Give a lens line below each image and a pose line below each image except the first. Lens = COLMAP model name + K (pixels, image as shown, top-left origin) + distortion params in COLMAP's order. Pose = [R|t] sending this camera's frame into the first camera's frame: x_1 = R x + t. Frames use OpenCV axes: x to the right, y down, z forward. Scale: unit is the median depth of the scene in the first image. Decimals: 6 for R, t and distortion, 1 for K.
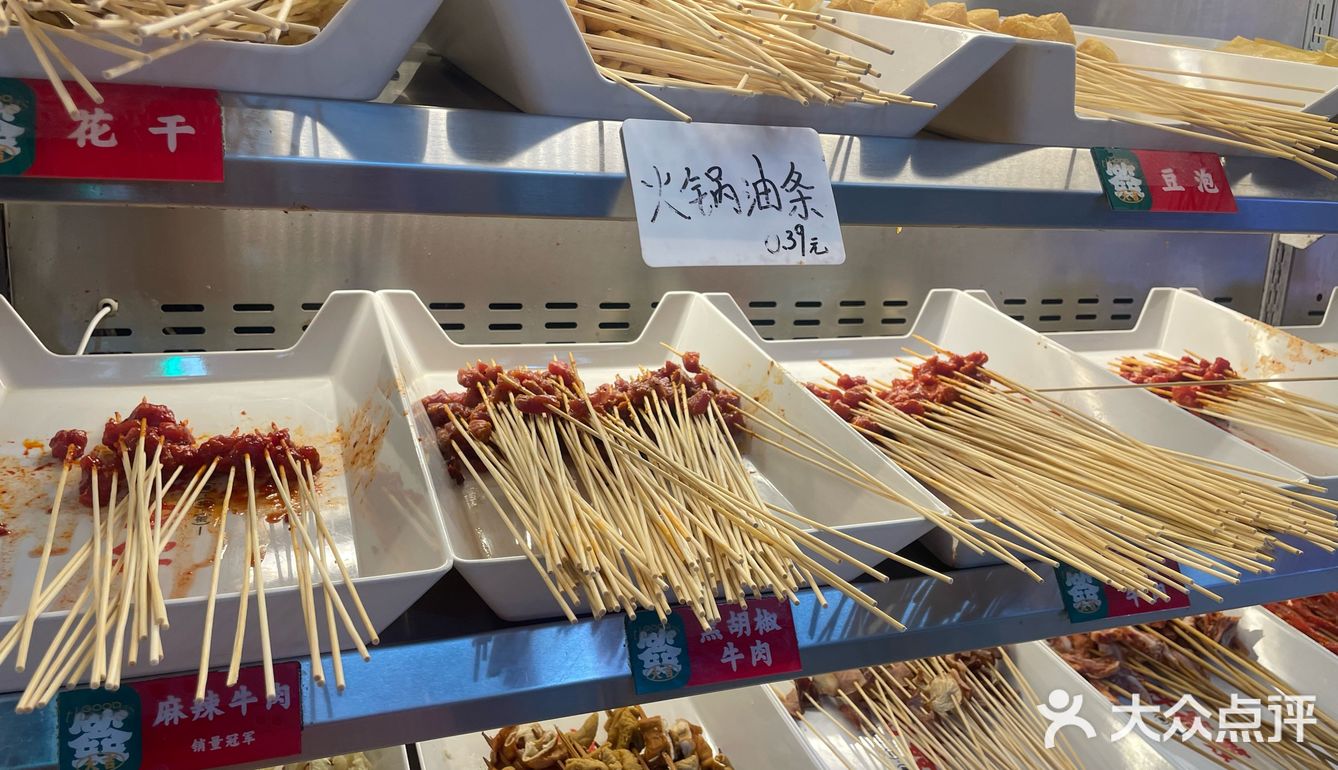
lens RADIAL K [[1008.9, 0, 669.0], [0, 1008.9, 385.0], [0, 0, 1]] dist [0.094719, -0.112406]
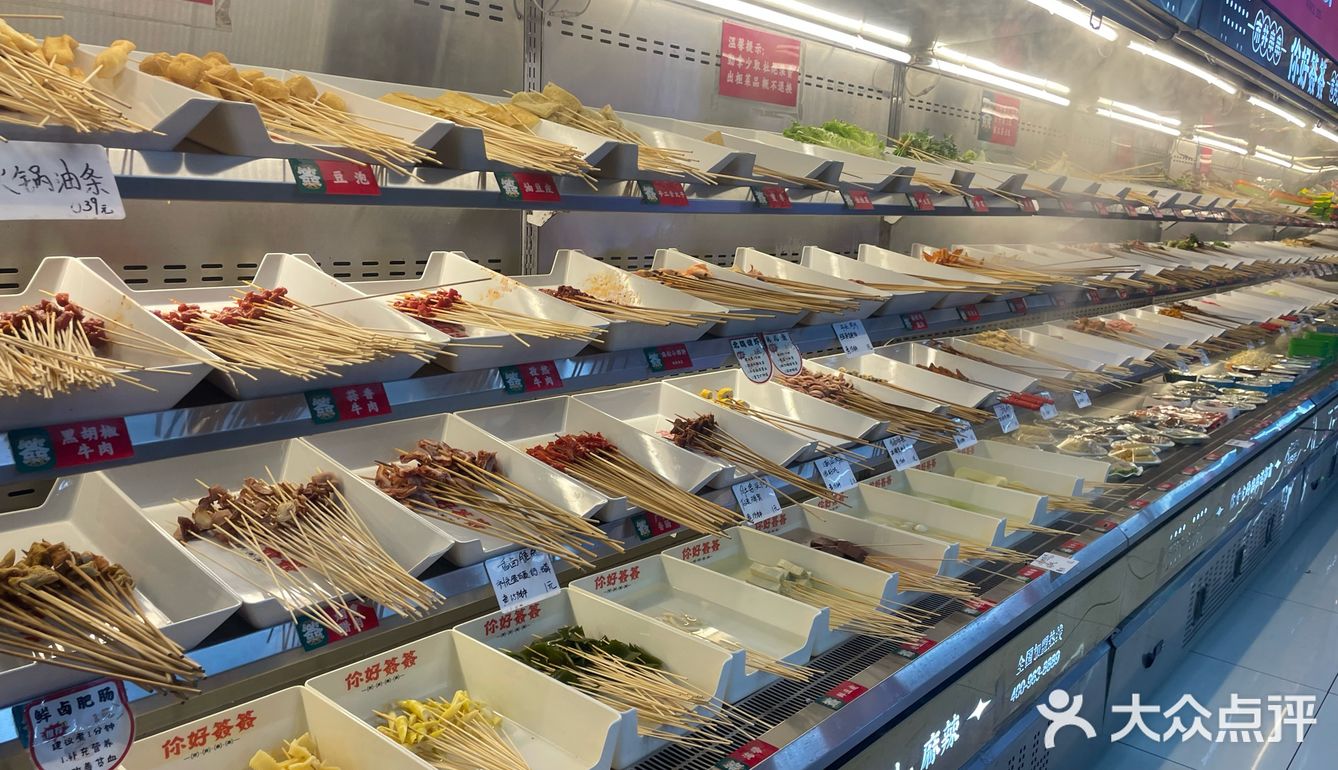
lens RADIAL K [[1008.9, 0, 669.0], [0, 1008.9, 385.0], [0, 0, 1]] dist [0.094719, -0.112406]
pose [[0.887466, -0.093060, 0.451380, 0.150323], [0.096153, 0.995236, 0.016137, 0.204744], [-0.450731, 0.029080, 0.892186, -0.917999]]
